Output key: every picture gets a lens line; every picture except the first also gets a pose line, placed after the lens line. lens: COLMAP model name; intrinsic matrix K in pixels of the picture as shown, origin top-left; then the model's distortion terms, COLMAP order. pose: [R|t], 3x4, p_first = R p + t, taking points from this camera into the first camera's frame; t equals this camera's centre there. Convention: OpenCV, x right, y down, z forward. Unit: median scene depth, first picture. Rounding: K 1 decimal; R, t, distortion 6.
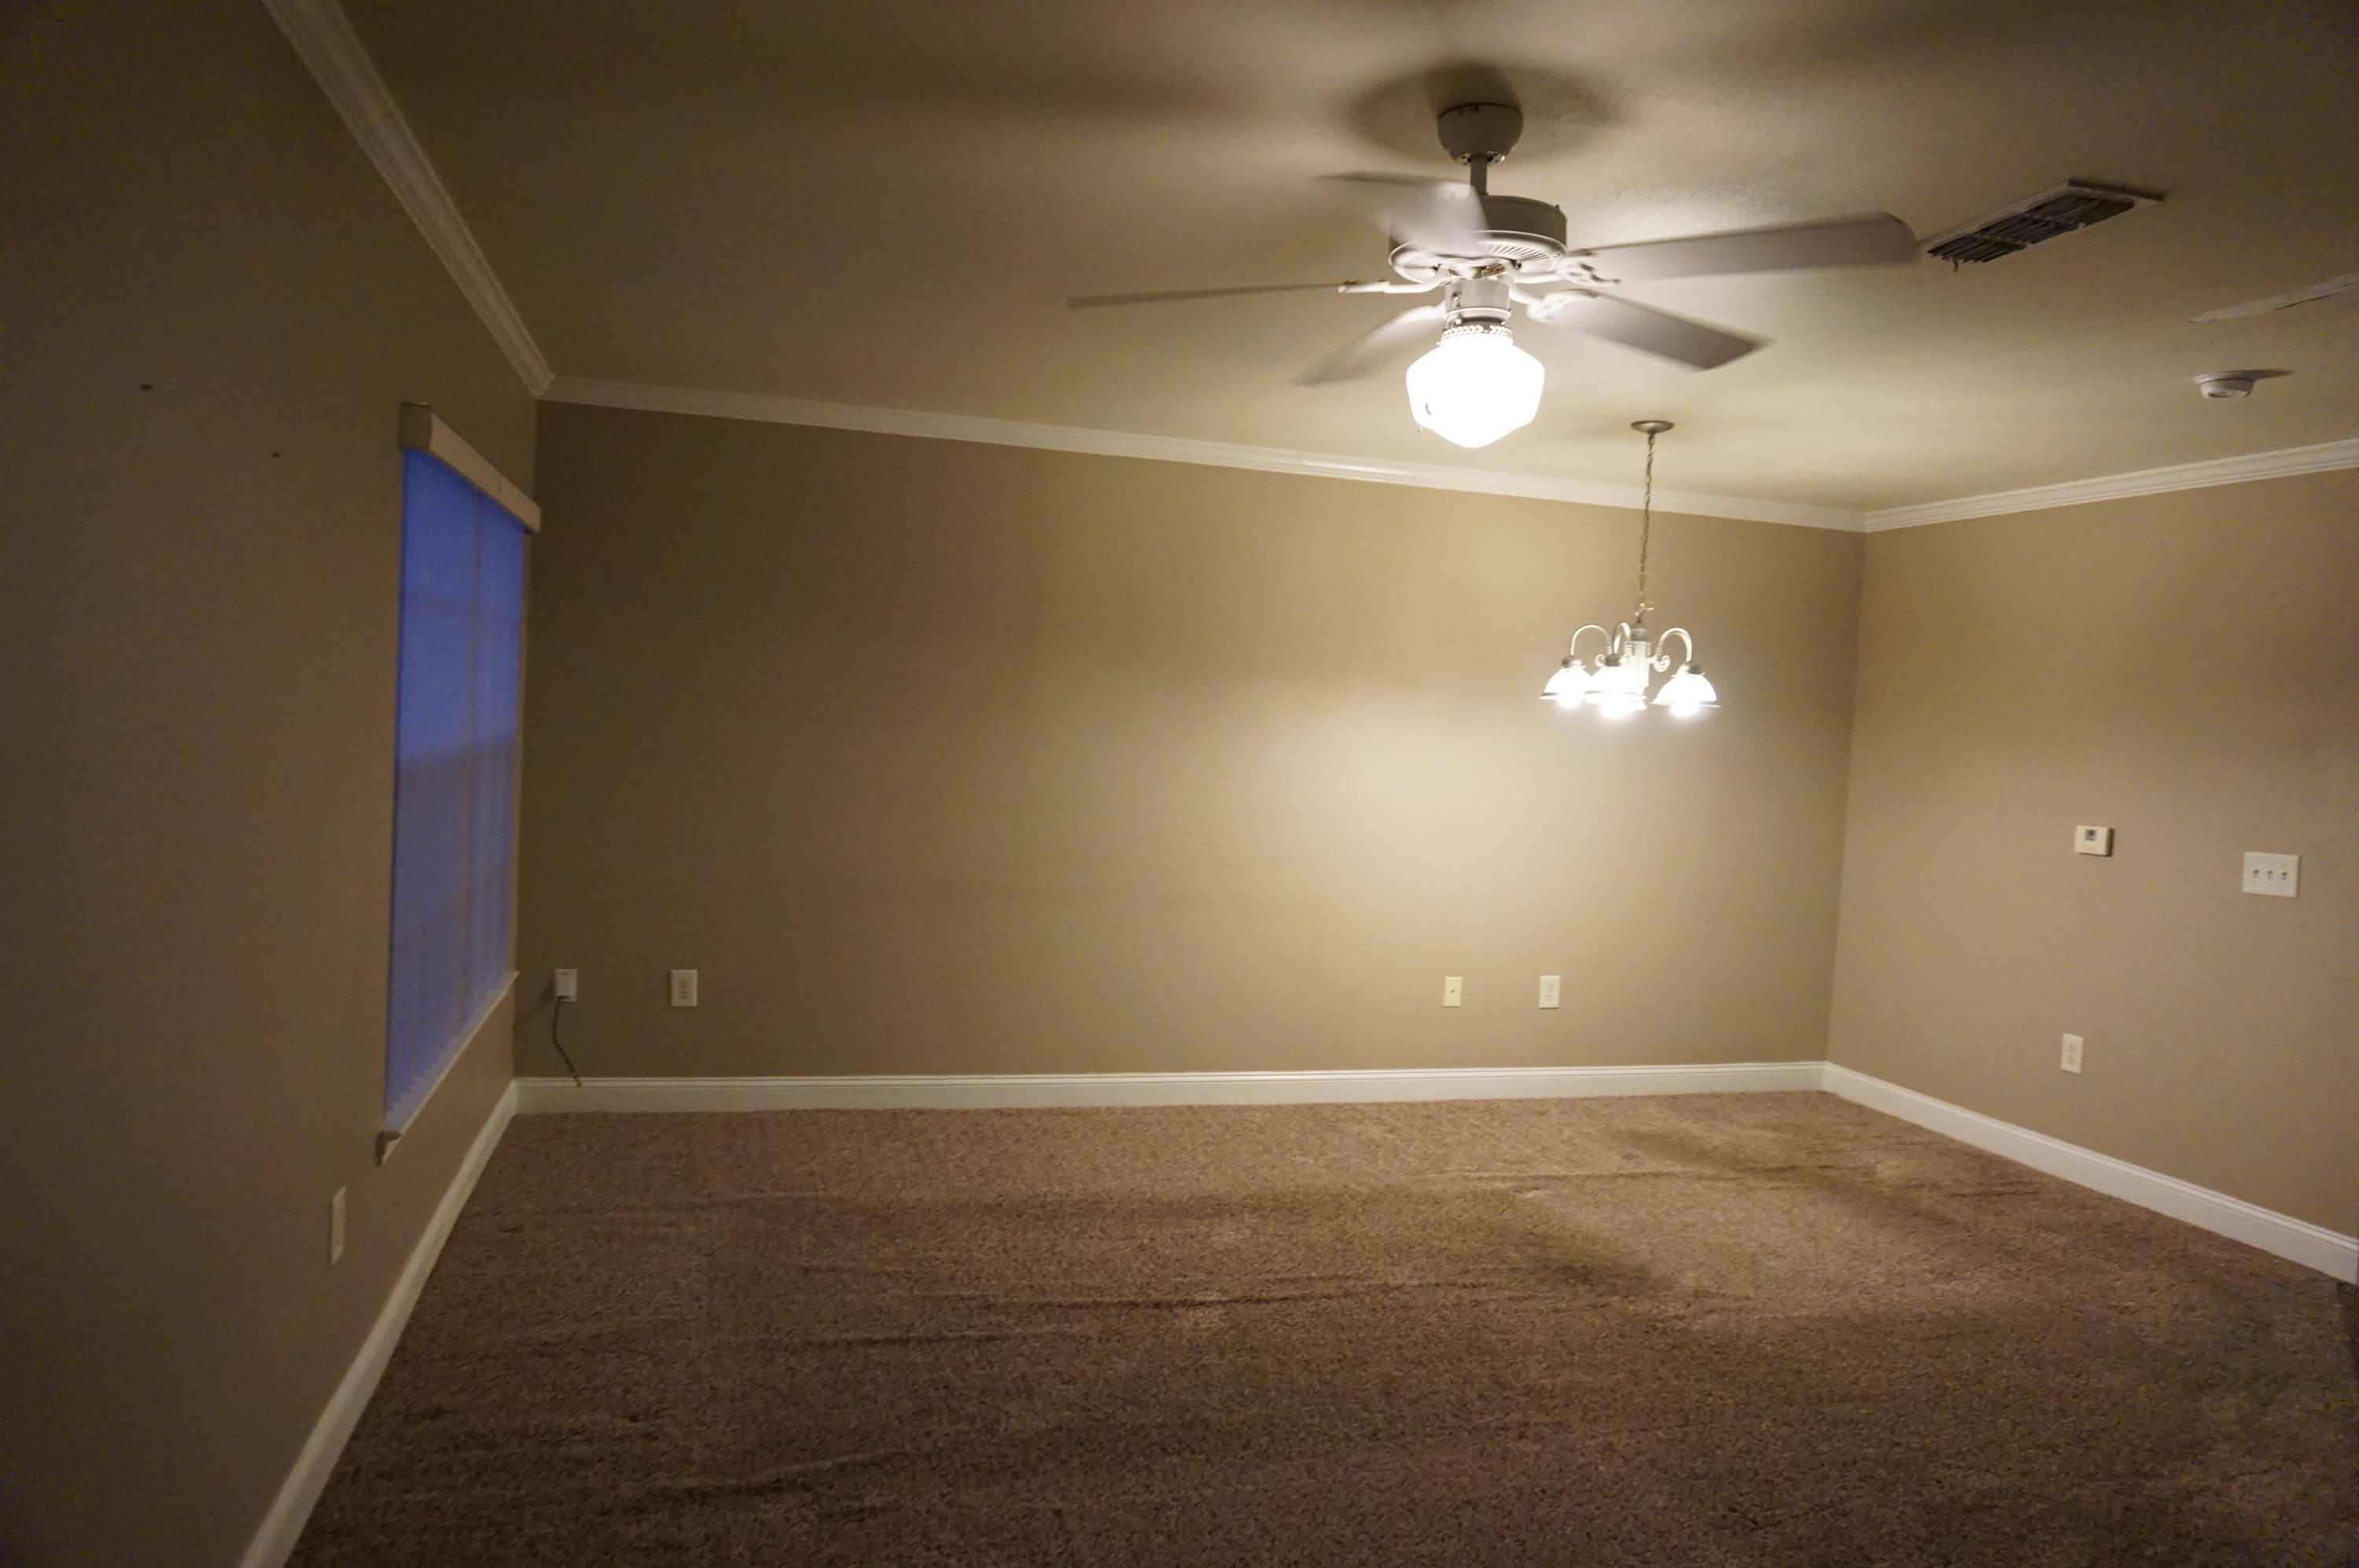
lens RADIAL K [[1565.3, 0, 1173.0], [0, 1565.3, 807.4], [0, 0, 1]] dist [-0.056379, 0.029620]
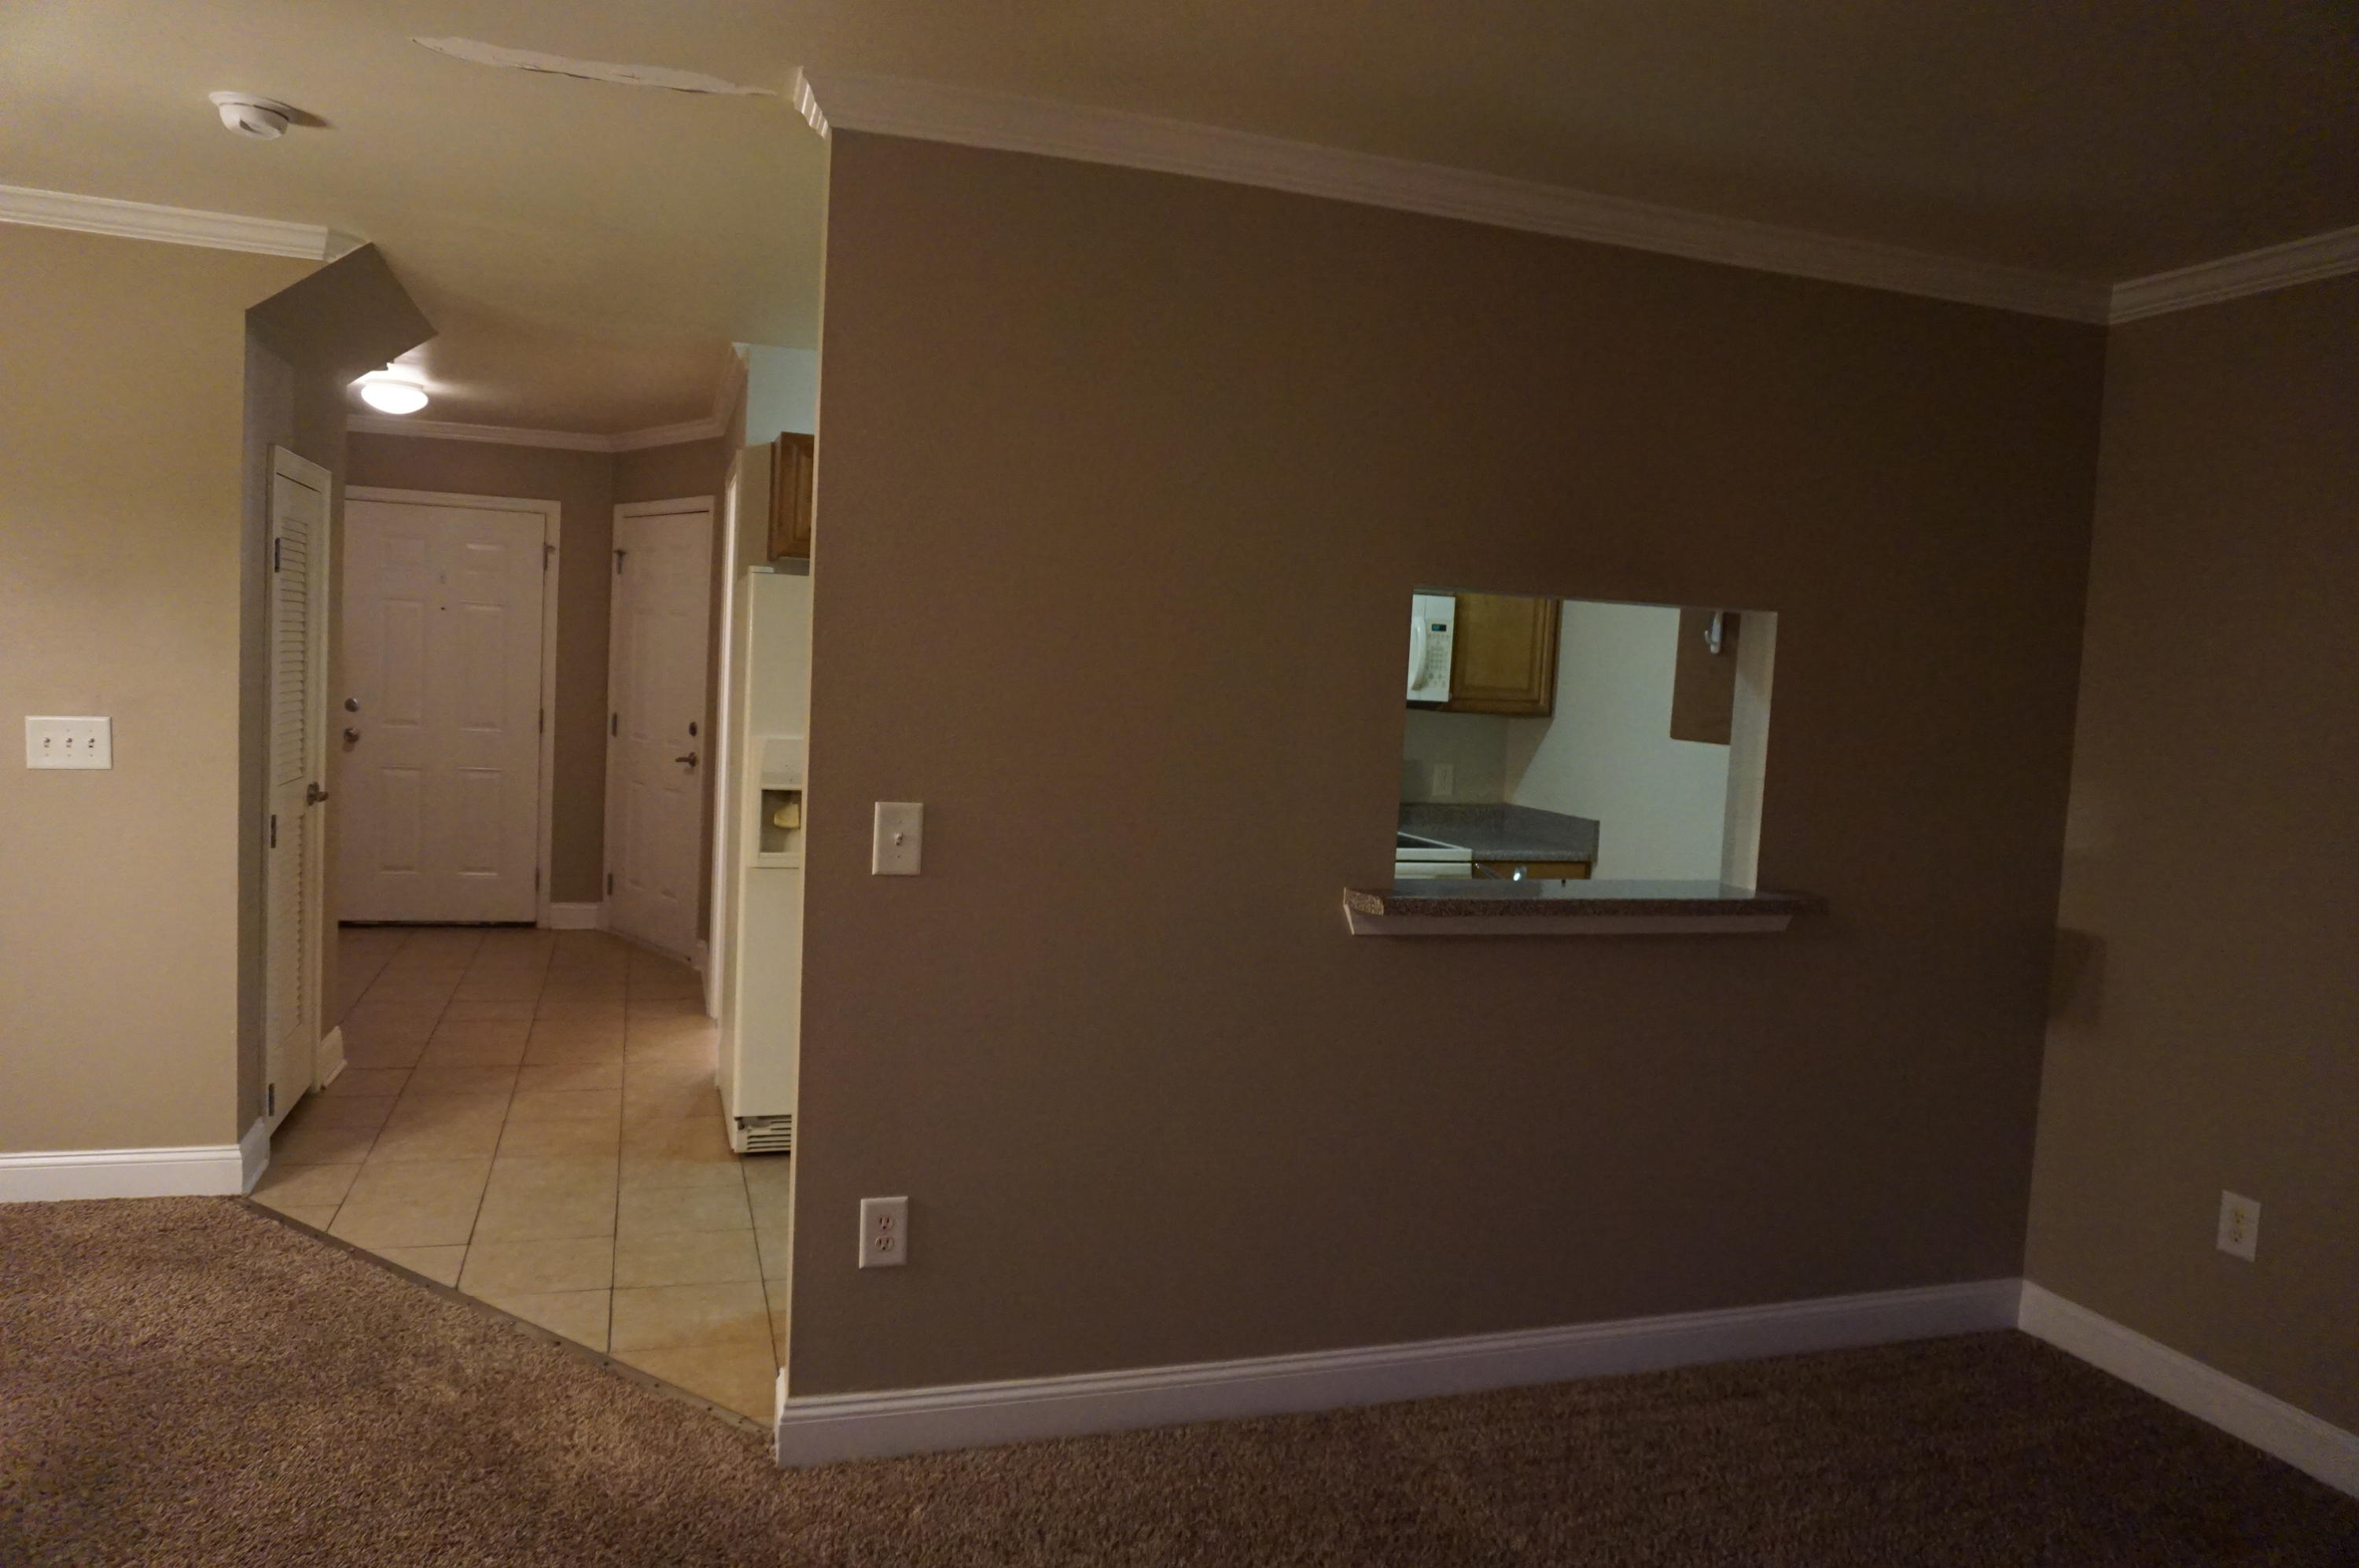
lens RADIAL K [[1565.3, 0, 1177.0], [0, 1565.3, 795.1], [0, 0, 1]] dist [-0.056379, 0.029620]
pose [[-0.058011, -0.133710, 0.989321, -0.118491], [-0.001388, 0.991000, 0.133856, -0.040661], [-0.998315, 0.006391, -0.057674, 0.530347]]
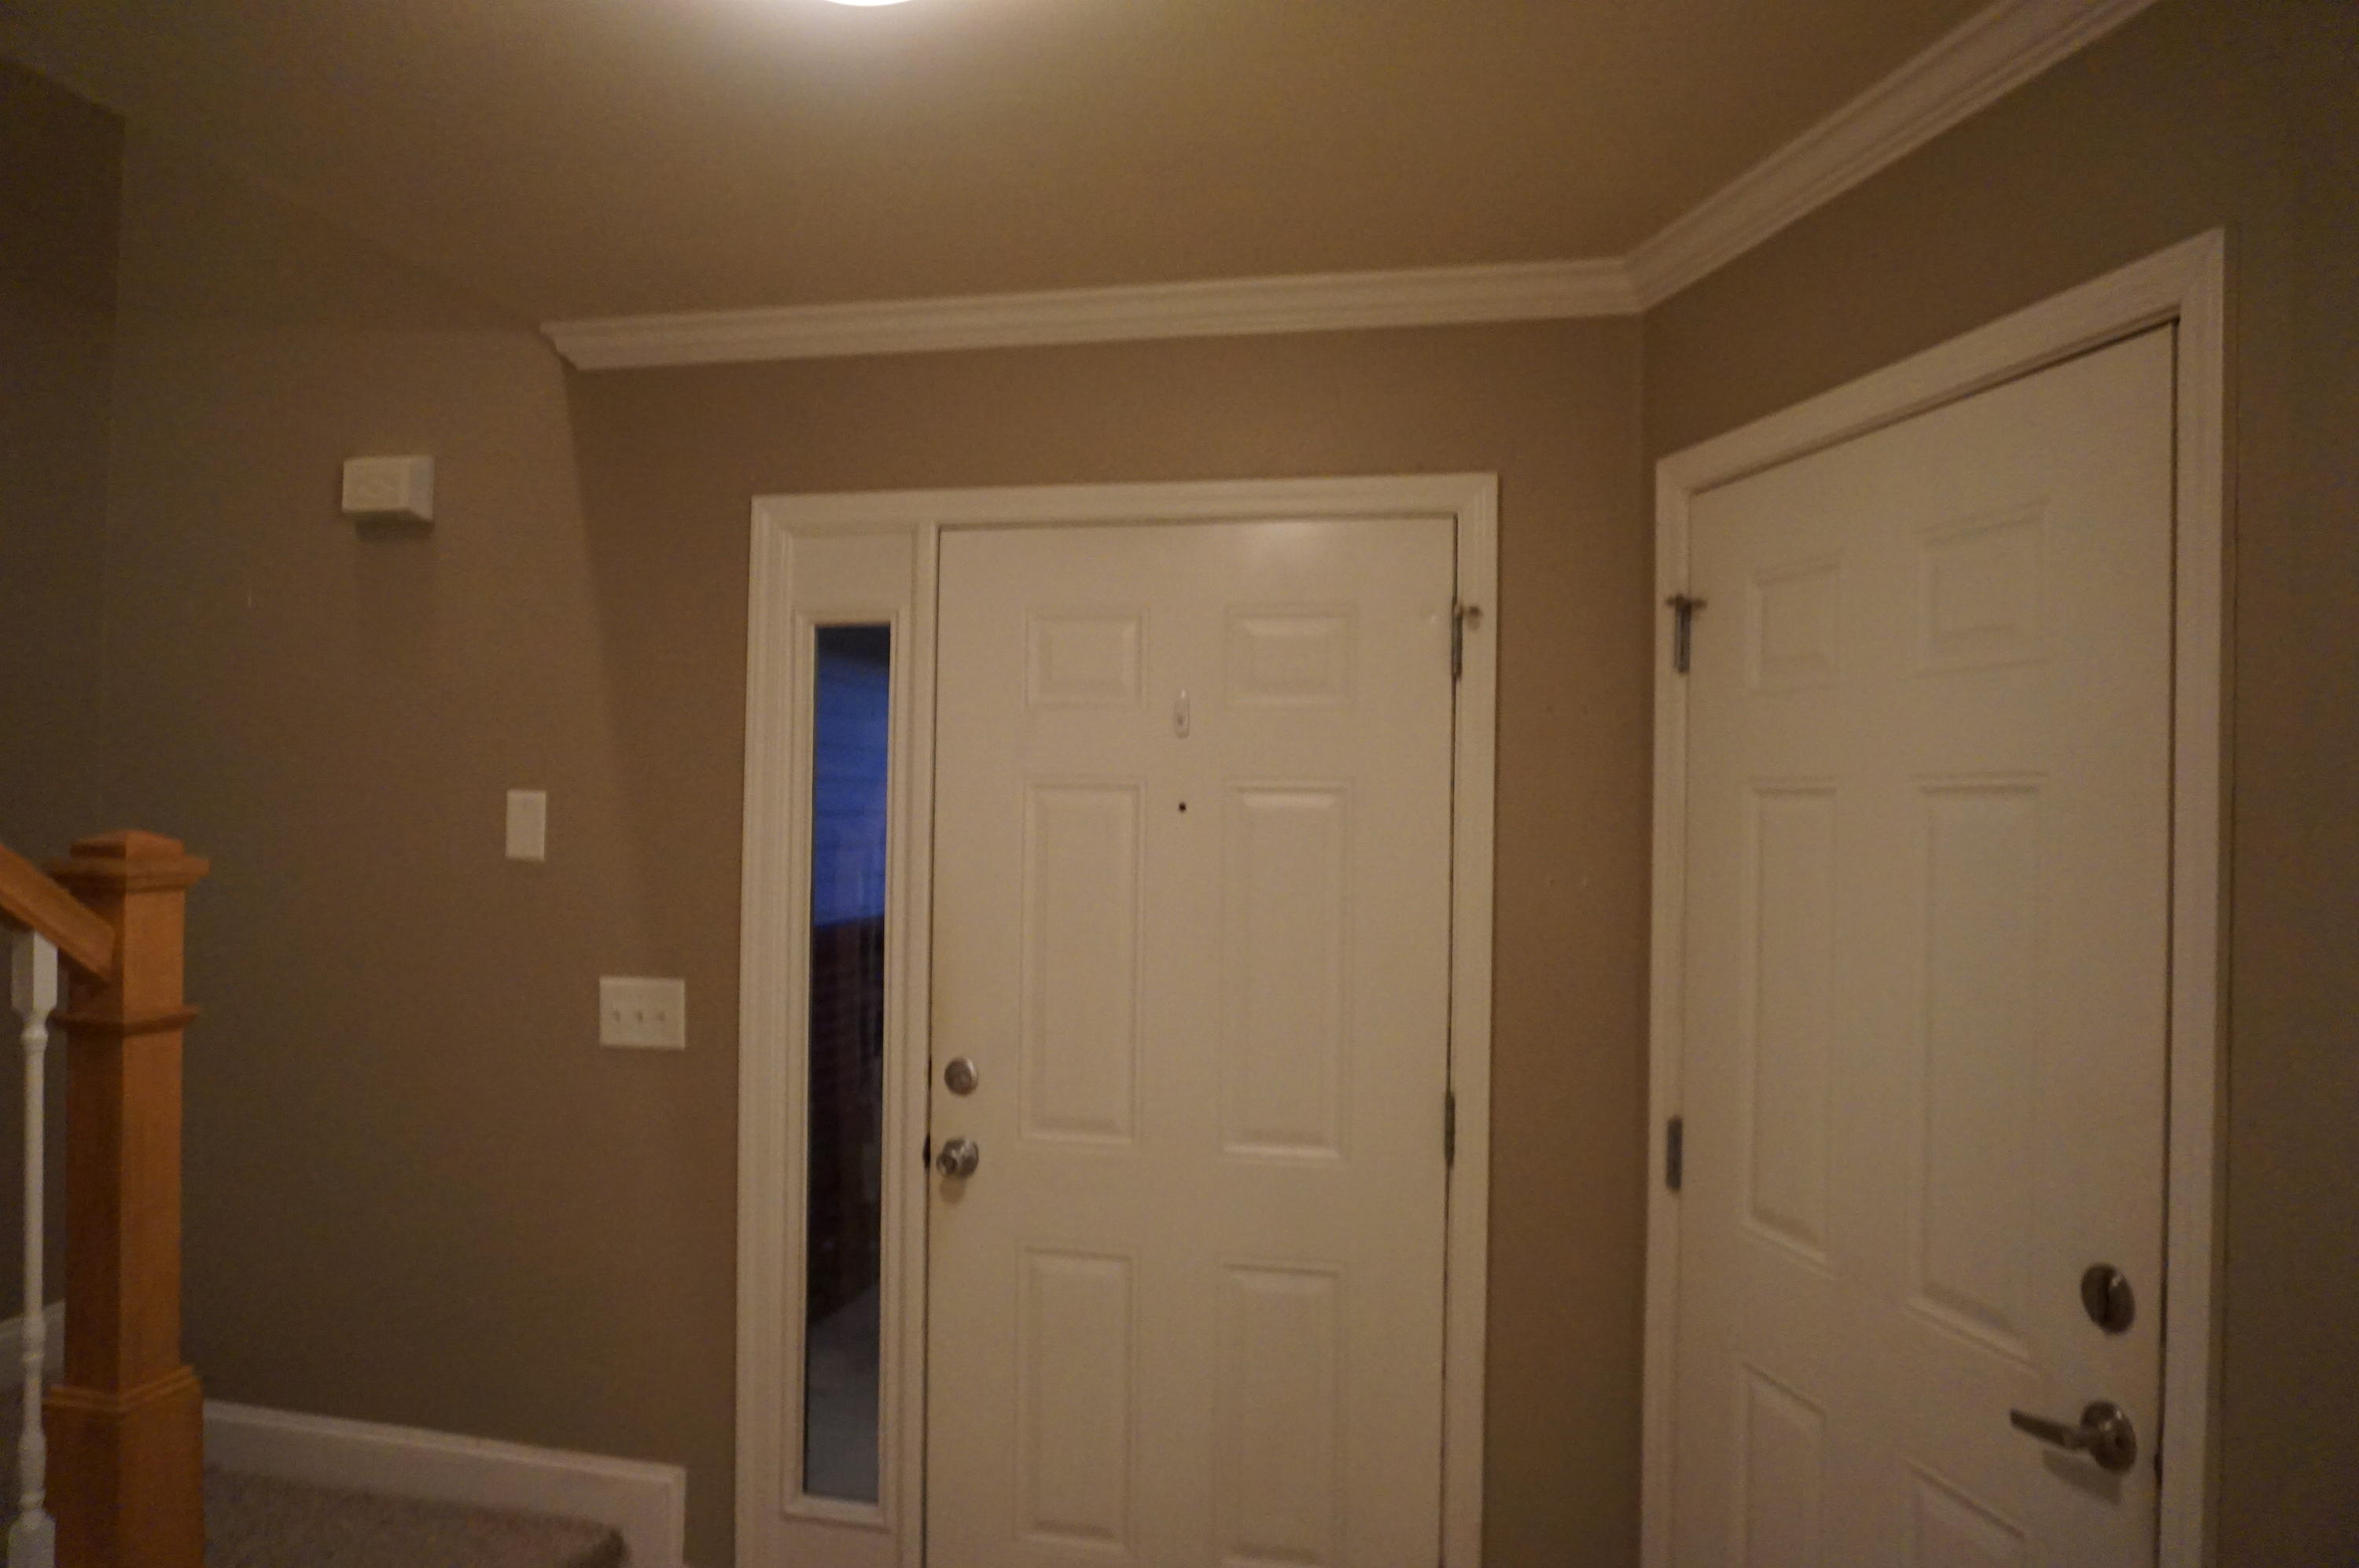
lens RADIAL K [[1565.3, 0, 1159.8], [0, 1565.3, 800.6], [0, 0, 1]] dist [-0.056379, 0.029620]
pose [[0.467927, -0.042967, 0.882722, 1.066703], [0.061258, 0.997992, 0.016105, -0.027937], [-0.881642, 0.046538, 0.469619, 0.946918]]
